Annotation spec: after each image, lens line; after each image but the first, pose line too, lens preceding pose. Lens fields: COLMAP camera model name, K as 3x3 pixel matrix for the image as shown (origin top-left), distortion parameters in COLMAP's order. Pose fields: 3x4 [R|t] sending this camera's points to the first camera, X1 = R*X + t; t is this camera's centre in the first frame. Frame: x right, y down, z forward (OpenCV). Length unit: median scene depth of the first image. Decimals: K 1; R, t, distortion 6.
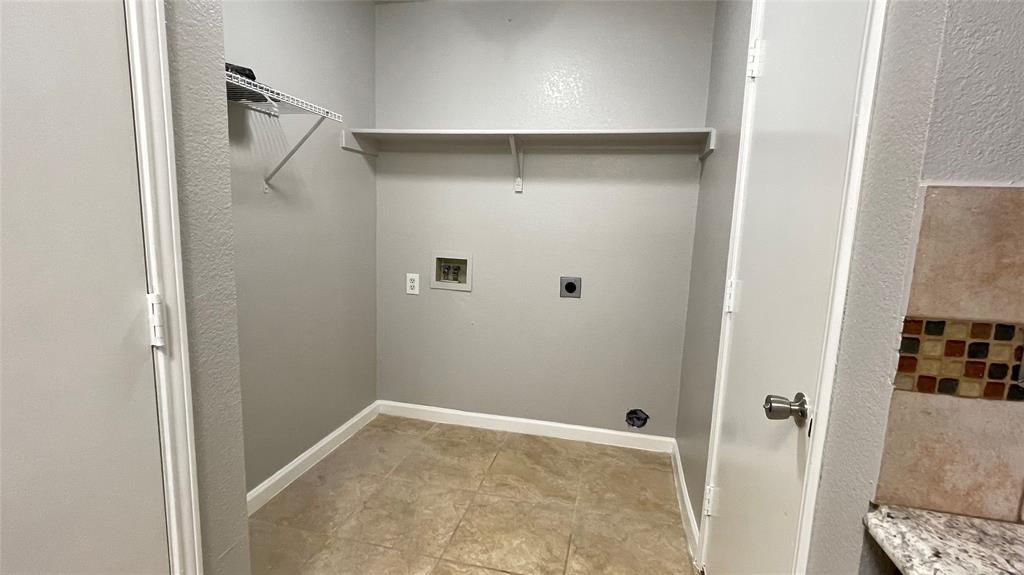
lens RADIAL K [[479.6, 0, 507.8], [0, 479.6, 293.0], [0, 0, 1]] dist [-0.003472, 0.000230]
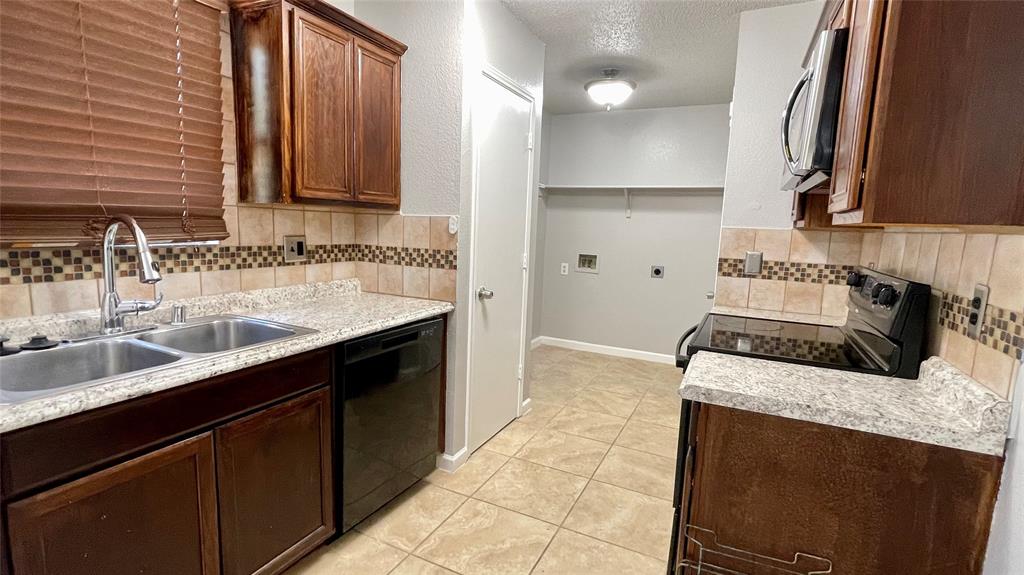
lens RADIAL K [[481.2, 0, 508.7], [0, 481.2, 290.2], [0, 0, 1]] dist [0.000877, -0.000082]
pose [[0.975094, 0.033857, -0.219193, -0.010861], [-0.040005, 0.998919, -0.023670, 0.131523], [0.218155, 0.031849, 0.975394, -0.915803]]
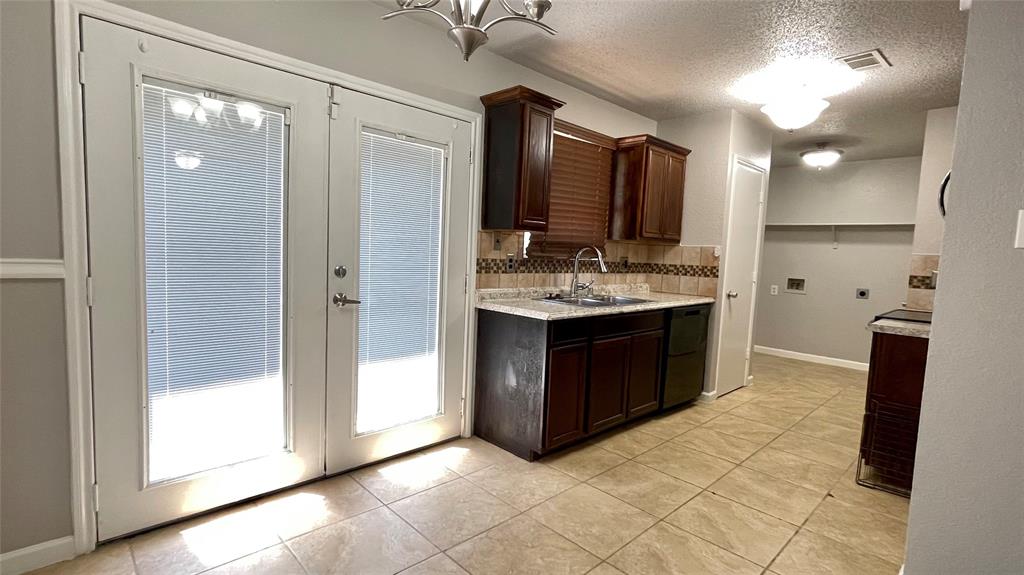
lens RADIAL K [[482.0, 0, 510.5], [0, 482.0, 290.6], [0, 0, 1]] dist [-0.005259, -0.000540]
pose [[0.841953, 0.047073, -0.537493, -0.039618], [-0.098157, 0.992927, -0.066799, 0.295267], [0.530547, 0.109000, 0.840618, -1.750894]]
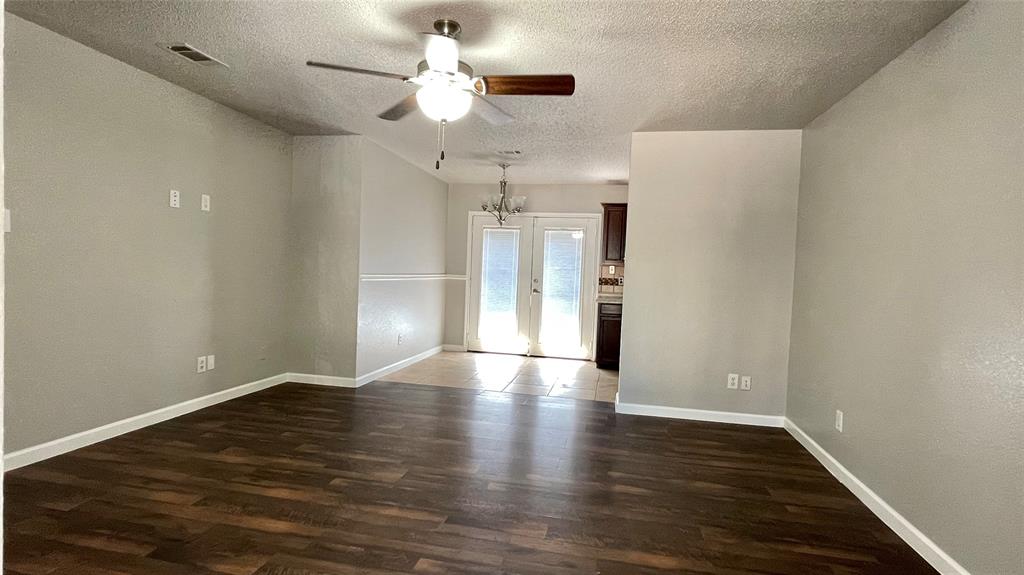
lens RADIAL K [[512.4, 0, 509.6], [0, 512.4, 301.2], [0, 0, 1]] dist [0.003664, 0.000555]
pose [[0.032737, 0.025382, -0.999142, 2.108521], [-0.199858, 0.979653, 0.018338, 0.313491], [0.979278, 0.199086, 0.037143, -1.329350]]
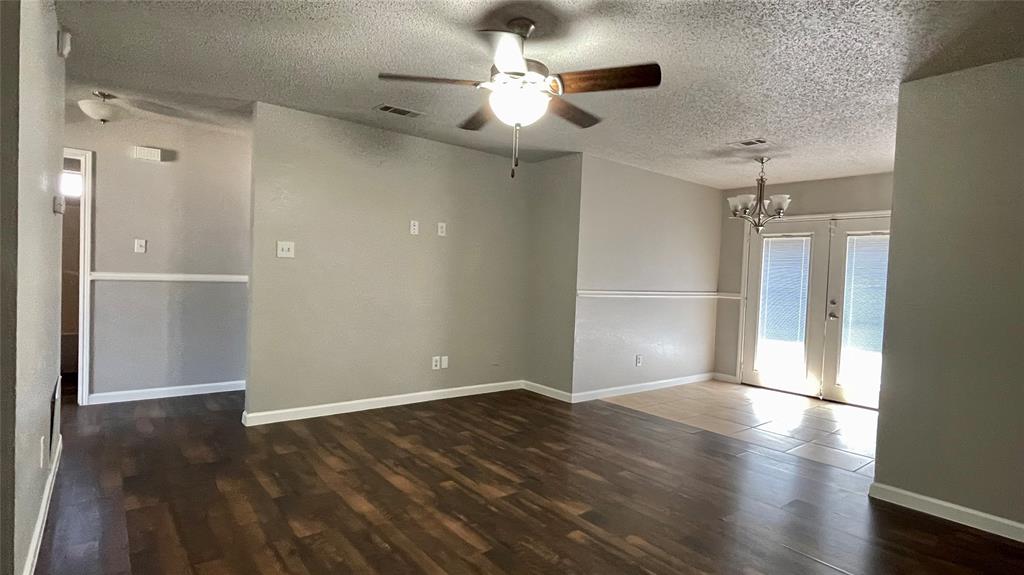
lens RADIAL K [[521.6, 0, 512.0], [0, 521.6, 287.5], [0, 0, 1]] dist [0.025702, -0.000116]
pose [[-0.608199, -0.038490, -0.792851, 1.860166], [-0.188190, 0.977339, 0.096915, 0.202828], [0.771154, 0.208150, -0.601661, -0.807507]]
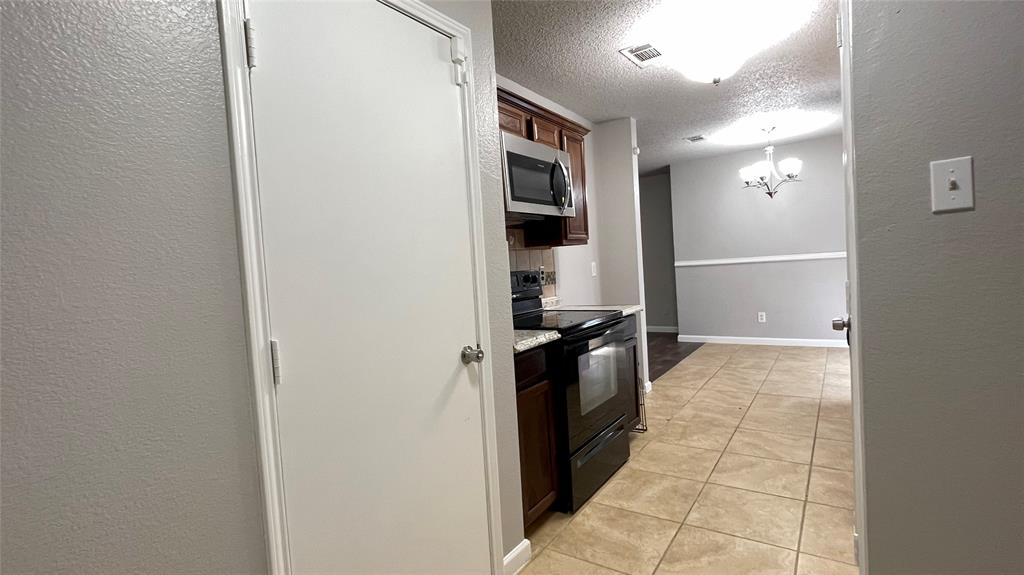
lens RADIAL K [[482.0, 0, 510.5], [0, 482.0, 290.6], [0, 0, 1]] dist [-0.005259, -0.000540]
pose [[-0.932090, 0.008022, 0.362138, -0.082416], [0.090795, 0.973013, 0.212139, -0.144778], [-0.350663, 0.230612, -0.907664, 0.993717]]
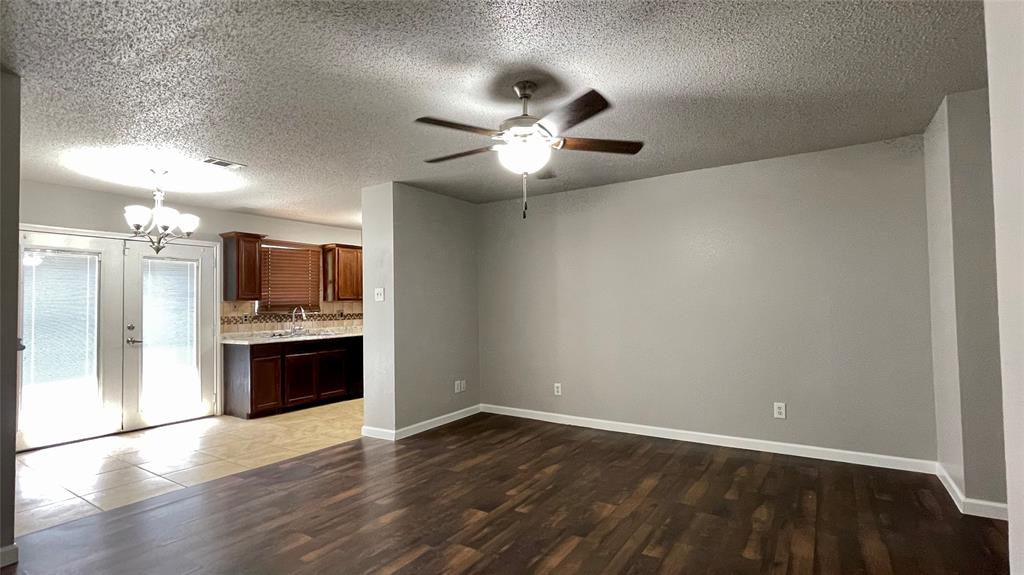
lens RADIAL K [[482.0, 0, 510.5], [0, 482.0, 290.6], [0, 0, 1]] dist [-0.005259, -0.000540]
pose [[0.938609, -0.059774, -0.339764, 1.352429], [-0.005726, 0.982040, -0.188588, 0.447912], [0.344934, 0.178956, 0.921409, -2.460066]]
